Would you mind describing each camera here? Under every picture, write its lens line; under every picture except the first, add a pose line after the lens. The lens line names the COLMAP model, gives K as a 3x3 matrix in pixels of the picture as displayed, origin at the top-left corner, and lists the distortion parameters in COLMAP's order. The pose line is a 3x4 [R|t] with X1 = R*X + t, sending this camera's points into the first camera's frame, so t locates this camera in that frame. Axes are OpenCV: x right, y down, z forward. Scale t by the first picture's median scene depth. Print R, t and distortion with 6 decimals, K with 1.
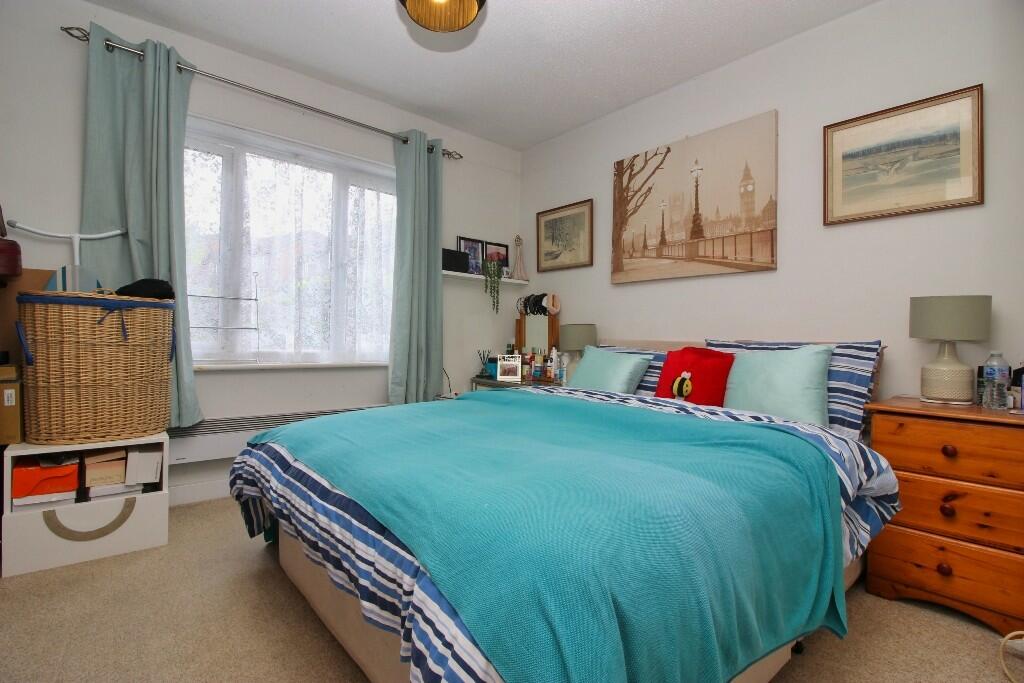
lens RADIAL K [[492.9, 0, 512.0], [0, 492.9, 341.5], [0, 0, 1]] dist [-0.044870, -0.000248]
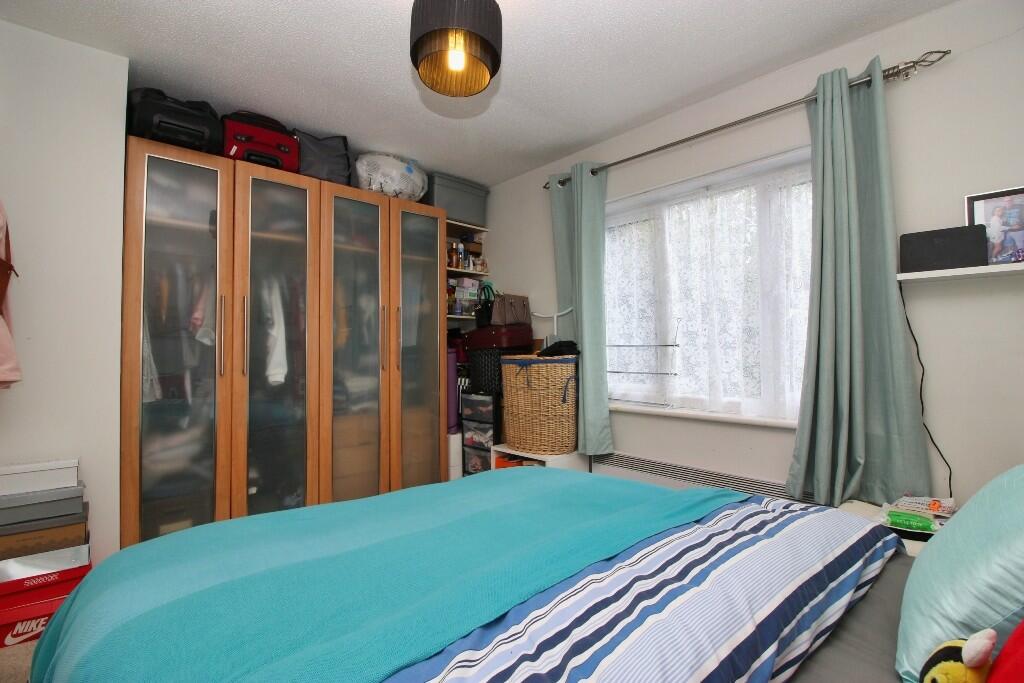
lens RADIAL K [[471.5, 0, 507.7], [0, 471.5, 324.8], [0, 0, 1]] dist [-0.016957, -0.000614]
pose [[0.030602, -0.080041, -0.996322, 0.444076], [0.005803, 0.996786, -0.079900, -0.052190], [0.999515, -0.003337, 0.030968, 0.613783]]
